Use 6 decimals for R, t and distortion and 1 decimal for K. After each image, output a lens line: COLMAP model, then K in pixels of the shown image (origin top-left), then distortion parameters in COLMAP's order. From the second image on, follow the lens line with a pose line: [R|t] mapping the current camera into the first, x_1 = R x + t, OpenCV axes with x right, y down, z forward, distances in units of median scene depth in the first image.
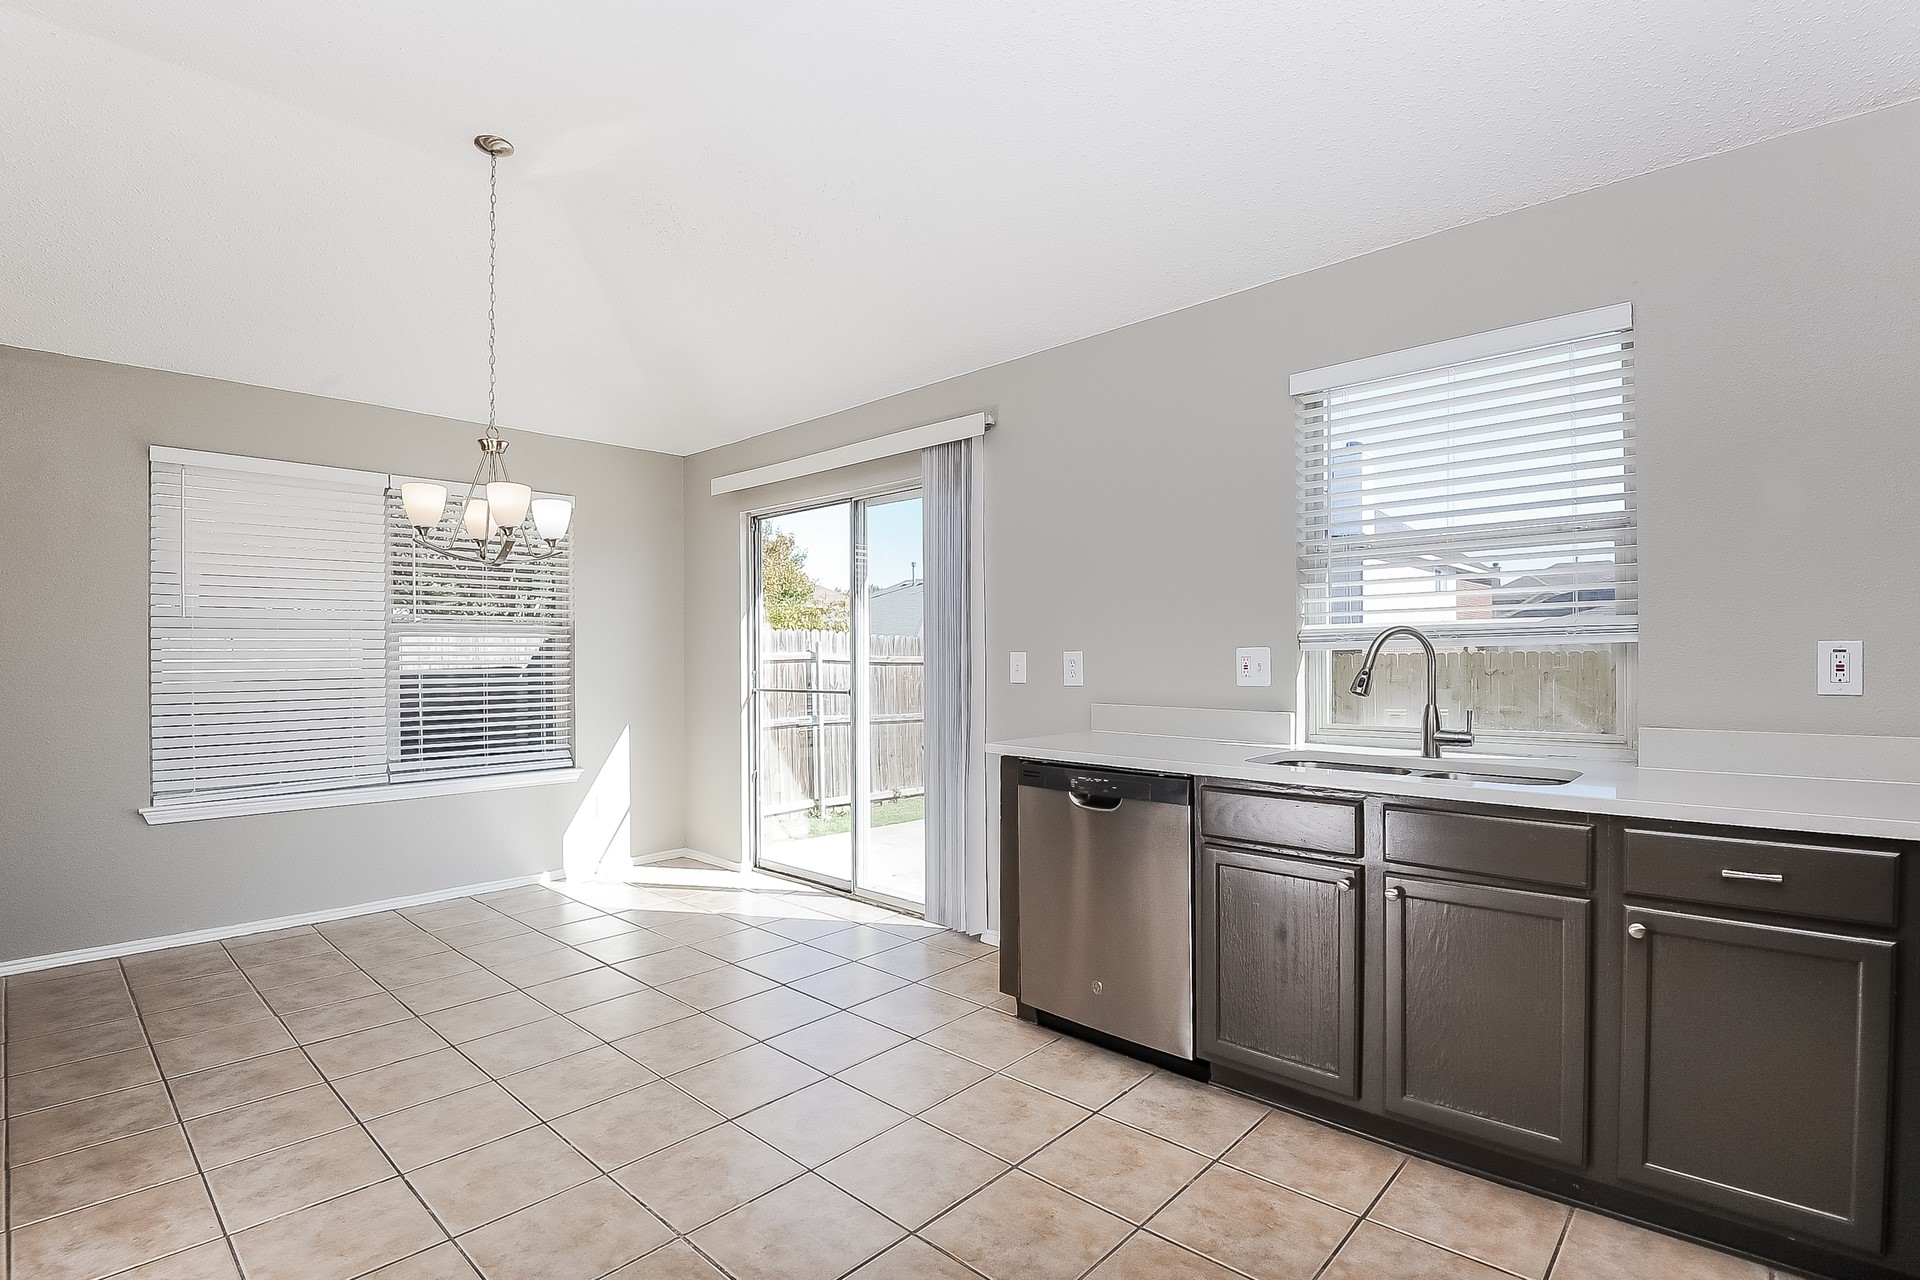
lens RADIAL K [[900.8, 0, 951.1], [0, 900.8, 678.8], [0, 0, 1]] dist [-0.006659, -0.000416]
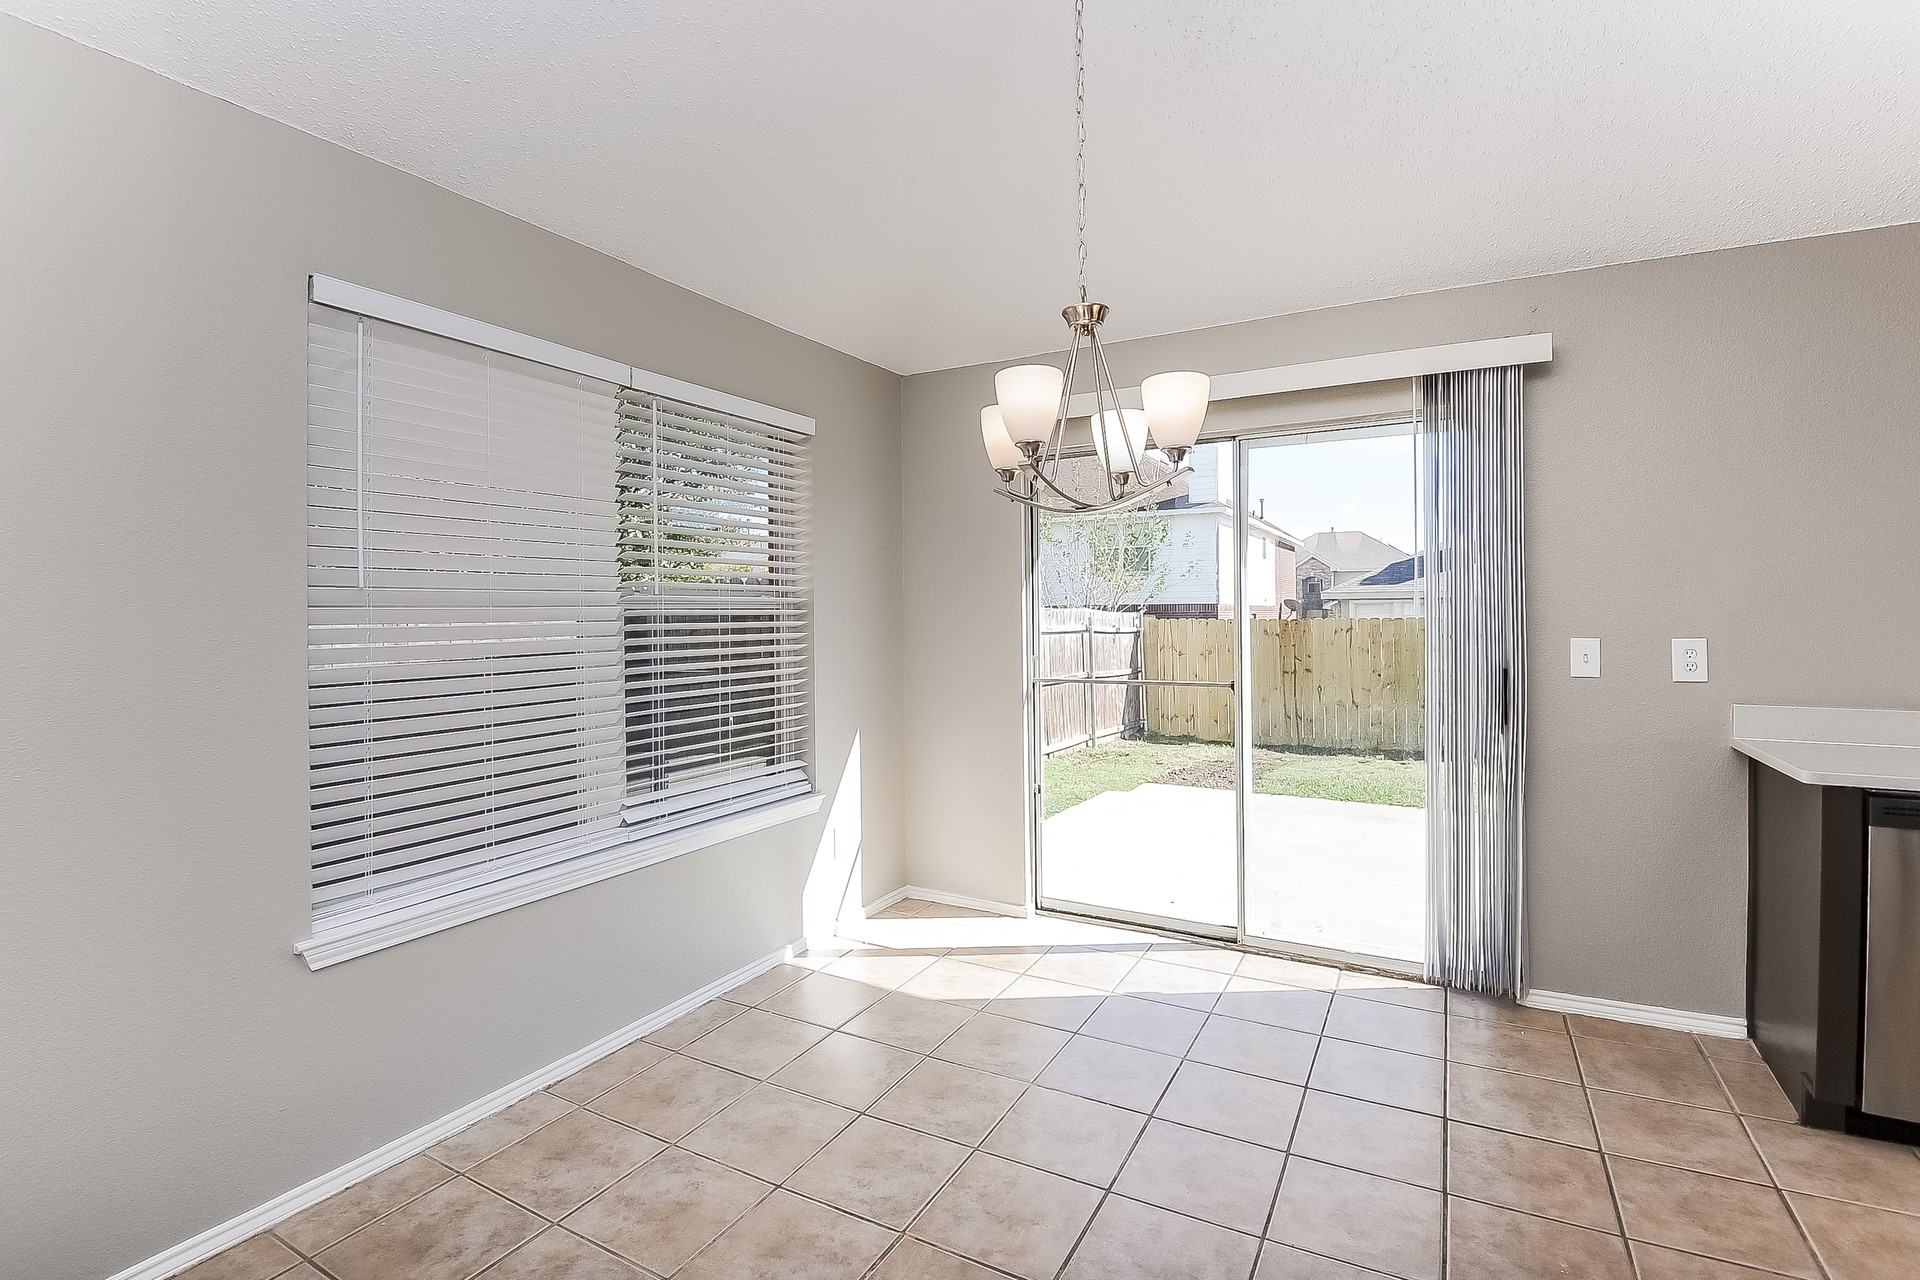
lens RADIAL K [[875.4, 0, 960.0], [0, 875.4, 640.0], [0, 0, 1]] dist [0.025787, -0.019769]
pose [[0.966597, -0.003872, 0.256273, -0.508976], [0.005244, 0.999975, -0.004671, -0.021224], [-0.256249, 0.005859, 0.966593, 0.304587]]
